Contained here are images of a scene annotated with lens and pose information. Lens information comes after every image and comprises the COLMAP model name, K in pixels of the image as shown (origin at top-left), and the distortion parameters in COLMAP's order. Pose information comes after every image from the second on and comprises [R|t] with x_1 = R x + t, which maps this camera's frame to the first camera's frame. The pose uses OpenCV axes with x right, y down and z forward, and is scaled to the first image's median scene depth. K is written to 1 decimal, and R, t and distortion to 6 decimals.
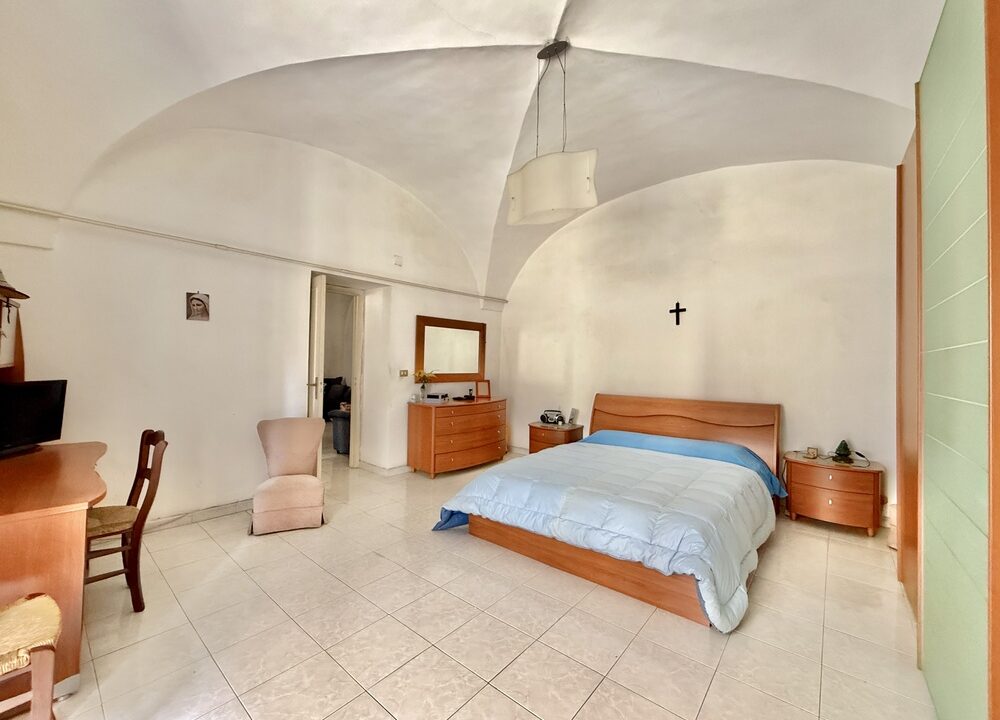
lens RADIAL K [[398.1, 0, 500.3], [0, 398.1, 358.2], [0, 0, 1]] dist [-0.000051, -0.000005]
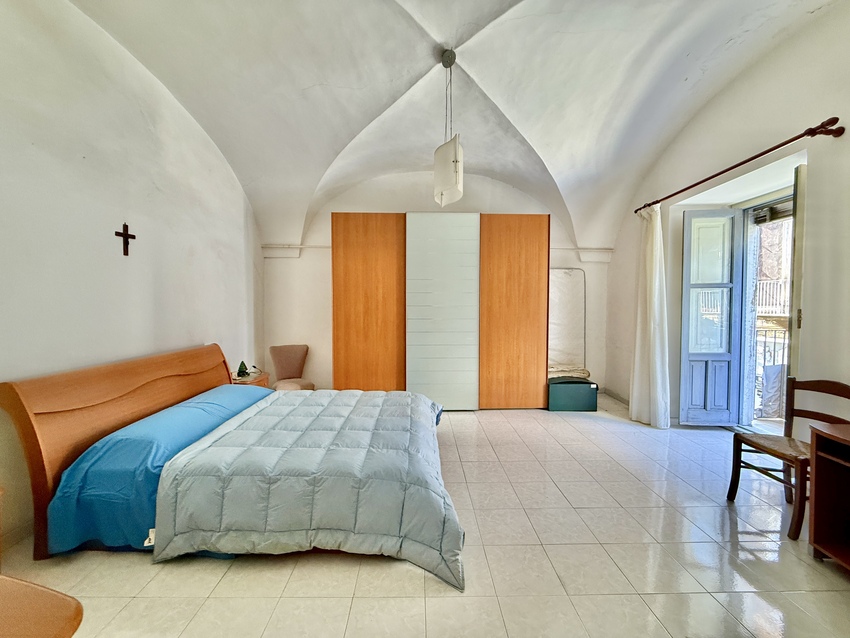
lens RADIAL K [[339.2, 0, 425.3], [0, 339.2, 315.3], [0, 0, 1]] dist [0.000725, -0.000059]
pose [[-0.650985, -0.040477, 0.758010, -0.371336], [-0.025519, 0.999180, 0.031440, -0.009781], [-0.758661, 0.001123, -0.651484, 0.997236]]
